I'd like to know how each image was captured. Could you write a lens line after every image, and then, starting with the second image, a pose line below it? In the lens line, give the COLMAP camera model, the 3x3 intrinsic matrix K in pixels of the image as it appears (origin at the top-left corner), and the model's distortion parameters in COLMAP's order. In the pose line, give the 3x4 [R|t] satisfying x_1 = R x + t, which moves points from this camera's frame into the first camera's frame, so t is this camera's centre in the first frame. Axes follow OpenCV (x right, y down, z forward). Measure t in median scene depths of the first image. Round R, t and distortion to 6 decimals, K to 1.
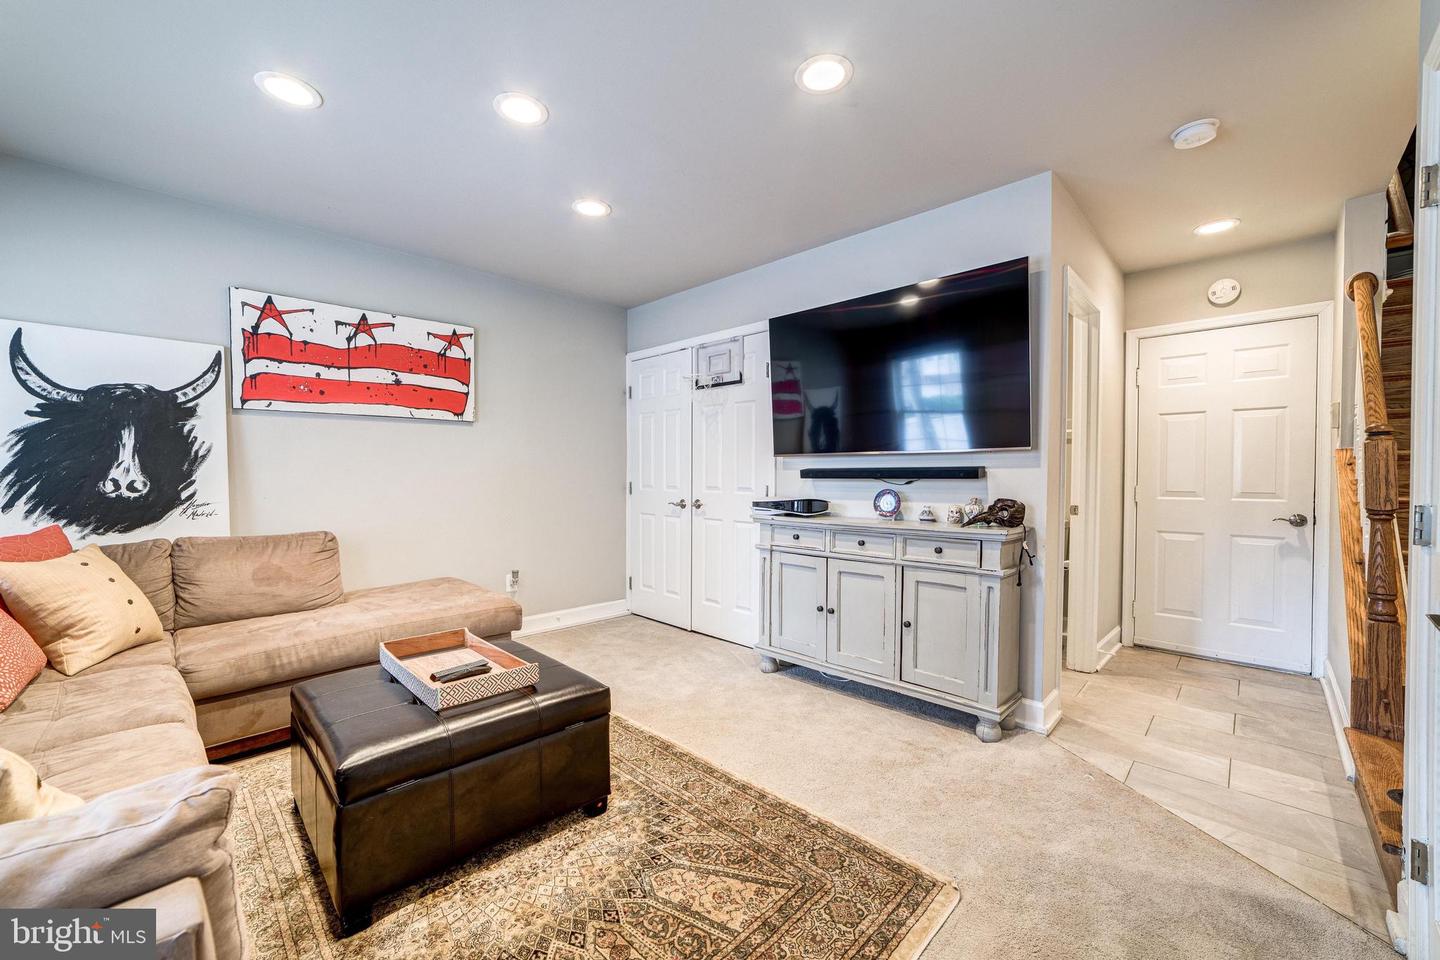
lens RADIAL K [[569.4, 0, 708.7], [0, 569.4, 475.2], [0, 0, 1]] dist [-0.026405, 0.000316]
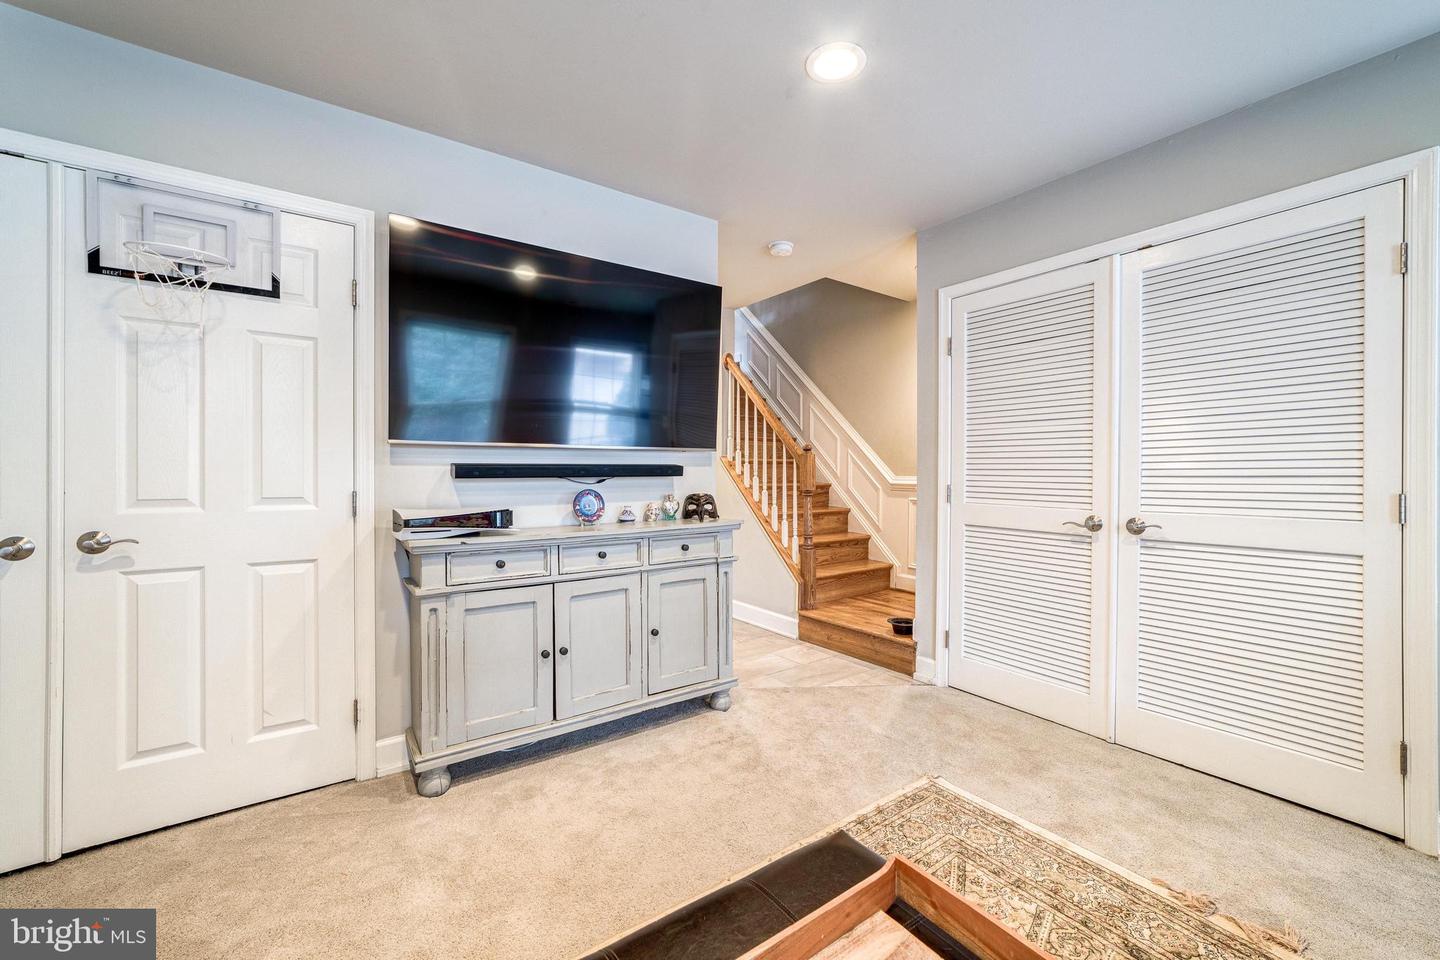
lens RADIAL K [[569.4, 0, 708.7], [0, 569.4, 475.2], [0, 0, 1]] dist [-0.026405, 0.000316]
pose [[0.147584, -0.003024, 0.989045, -0.508800], [0.003699, 0.999990, 0.002506, 0.001138], [-0.989043, 0.003289, 0.147593, 0.693439]]
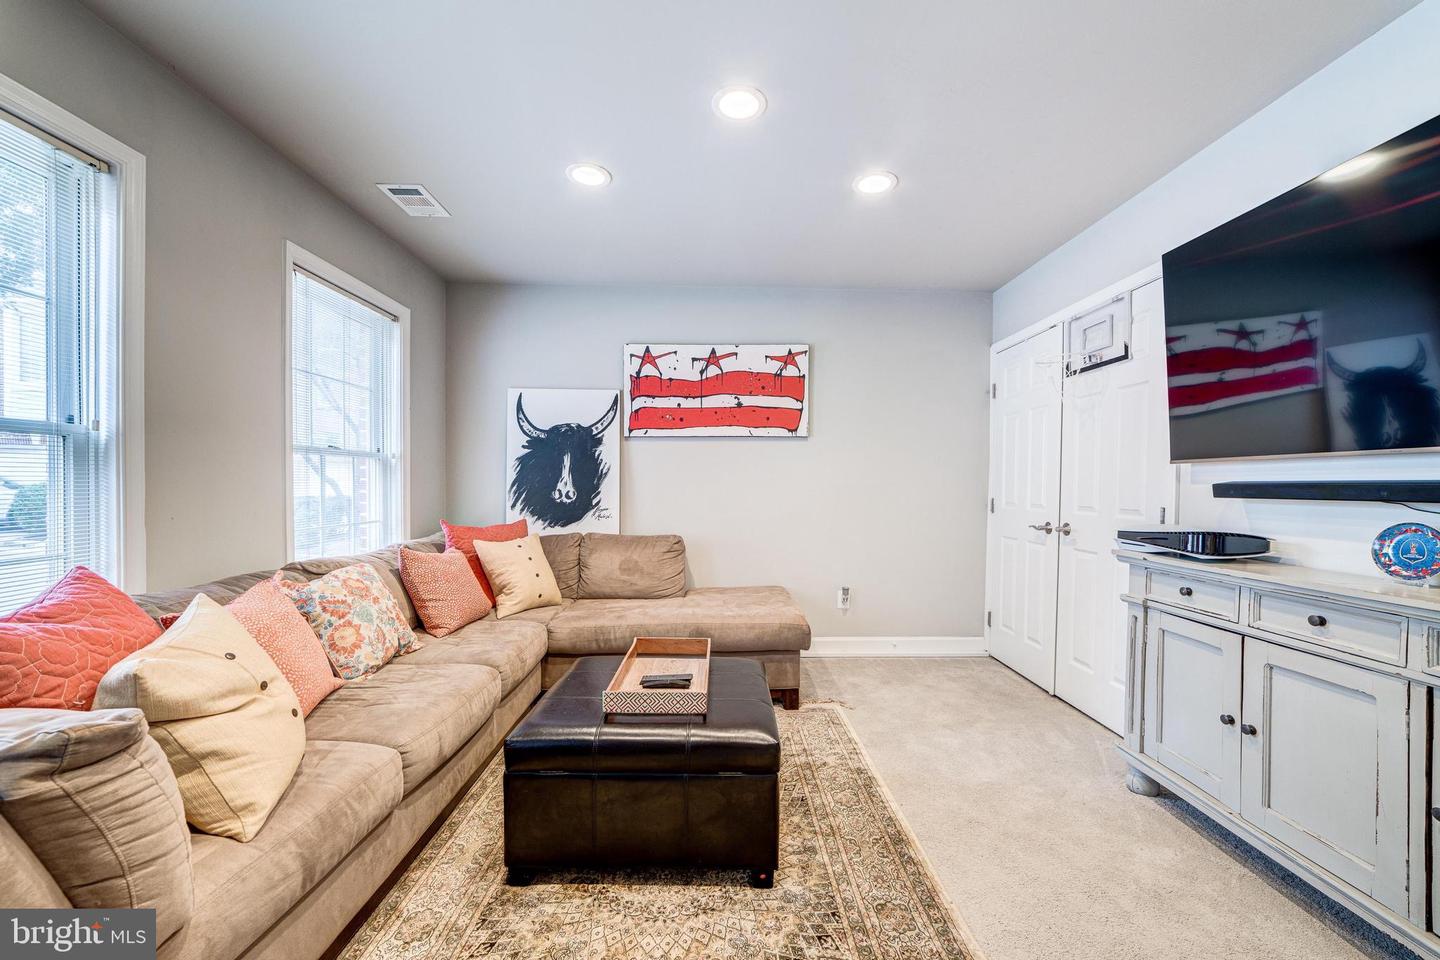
lens RADIAL K [[546.6, 0, 722.5], [0, 546.6, 490.2], [0, 0, 1]] dist [-0.055146, 0.026174]
pose [[0.714804, 0.007701, -0.699282, 0.209095], [-0.008198, 0.999963, 0.002632, 0.000811], [0.699276, 0.003851, 0.714841, 0.247016]]
